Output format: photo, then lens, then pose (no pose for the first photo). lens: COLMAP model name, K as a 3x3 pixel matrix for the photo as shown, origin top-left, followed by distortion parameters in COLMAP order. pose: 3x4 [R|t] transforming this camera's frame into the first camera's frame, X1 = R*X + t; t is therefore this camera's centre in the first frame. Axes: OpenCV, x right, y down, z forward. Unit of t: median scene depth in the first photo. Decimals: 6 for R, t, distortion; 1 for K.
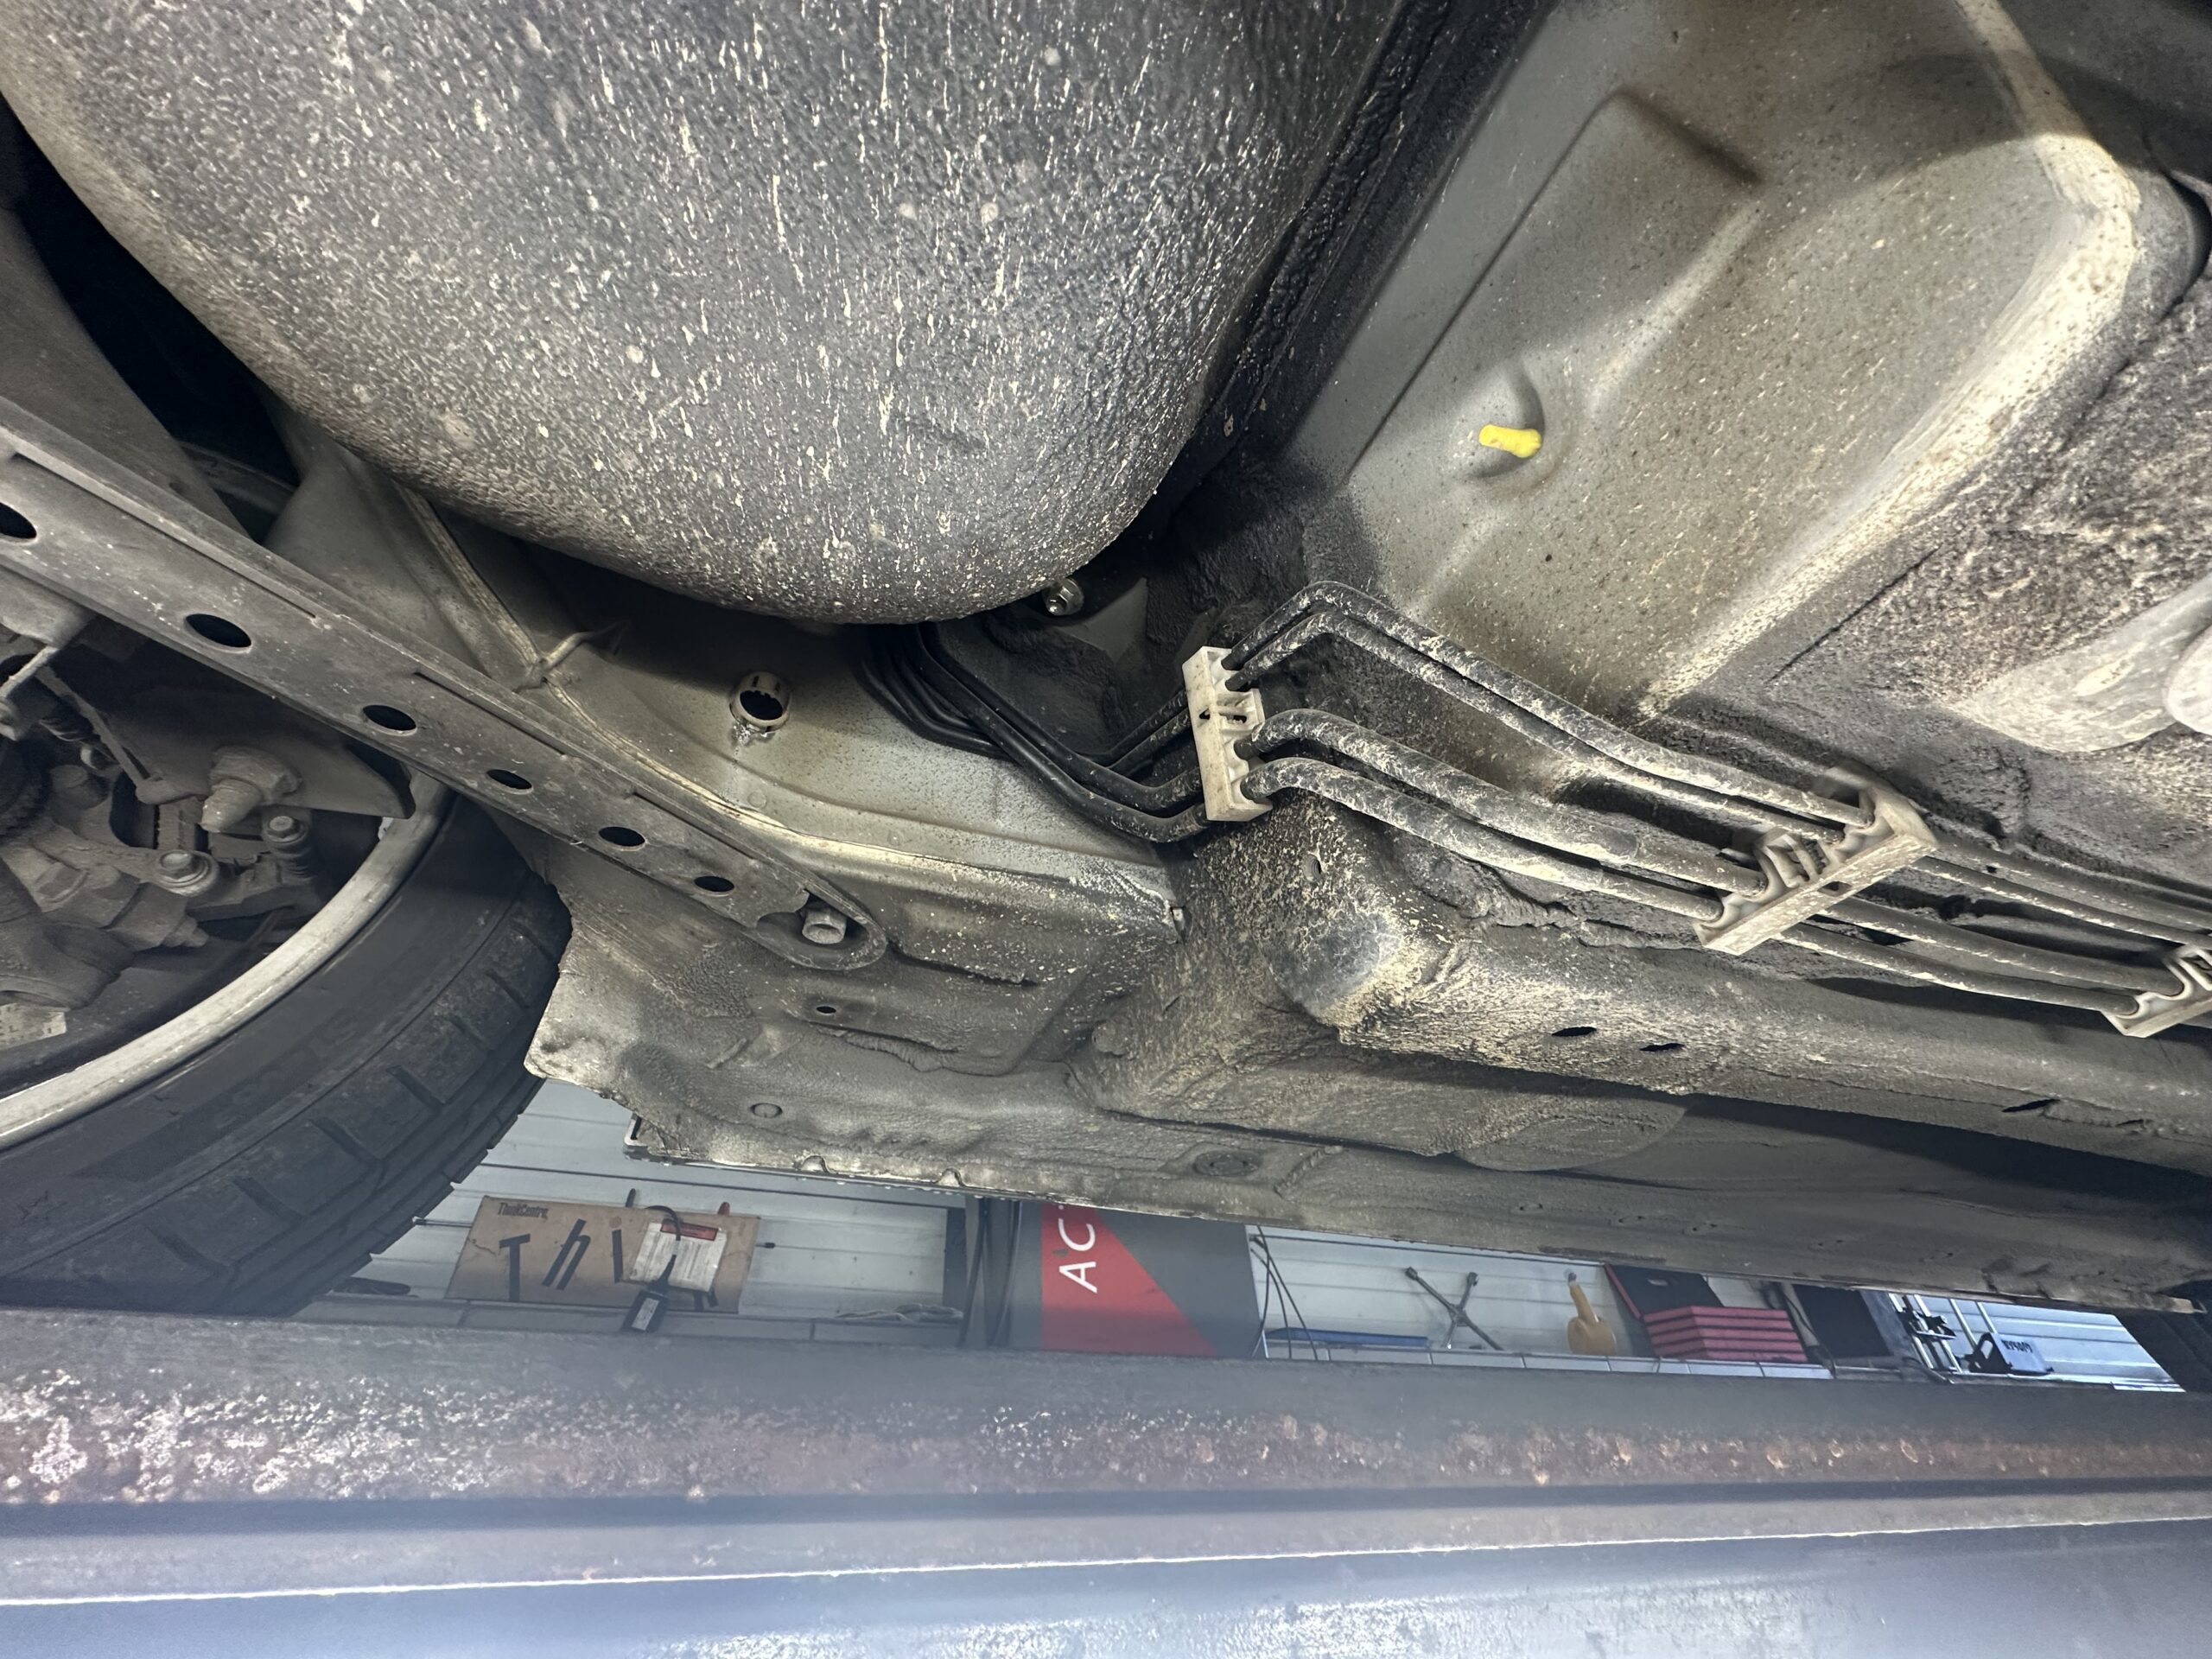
lens RADIAL K [[906.4, 0, 1084.0], [0, 906.4, 826.4], [0, 0, 1]] dist [-0.000238, 0.000139]
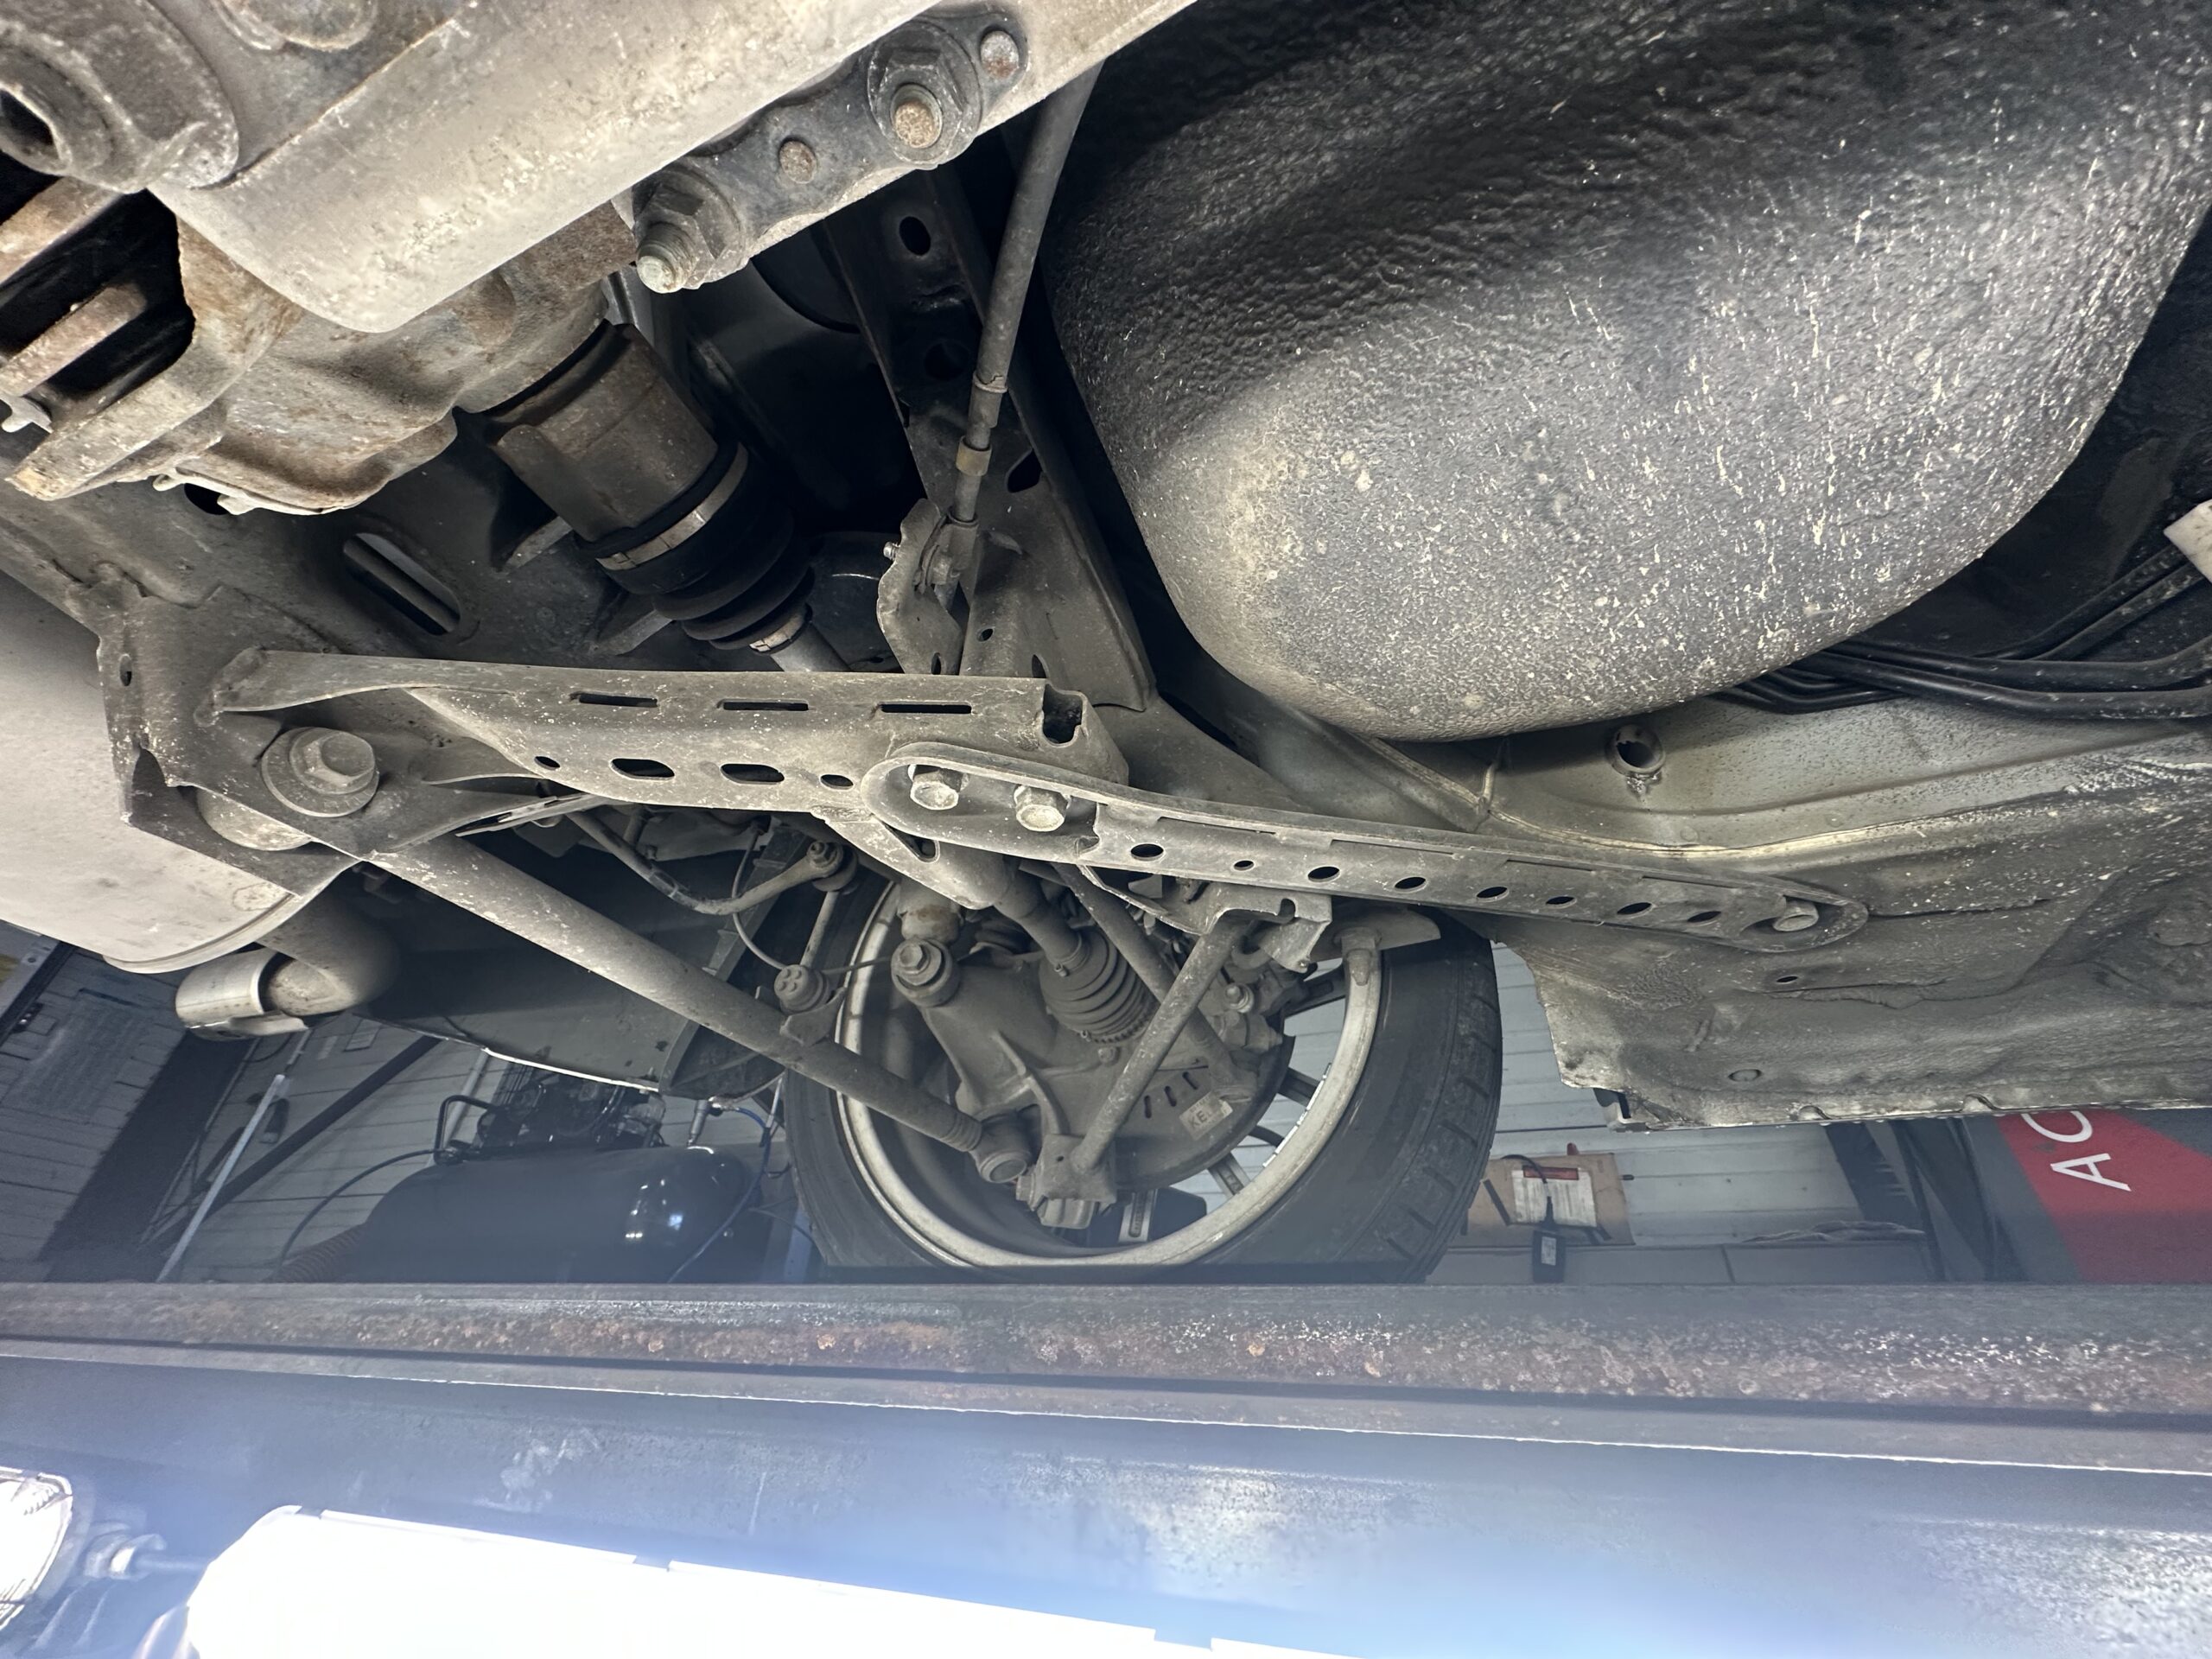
lens RADIAL K [[882.1, 0, 1107.2], [0, 882.1, 835.1], [0, 0, 1]] dist [-0.002237, 0.000286]
pose [[0.713099, -0.347370, -0.608953, -0.148947], [0.381436, 0.921037, -0.078724, -0.164881], [0.588215, -0.176138, 0.789290, -0.246108]]
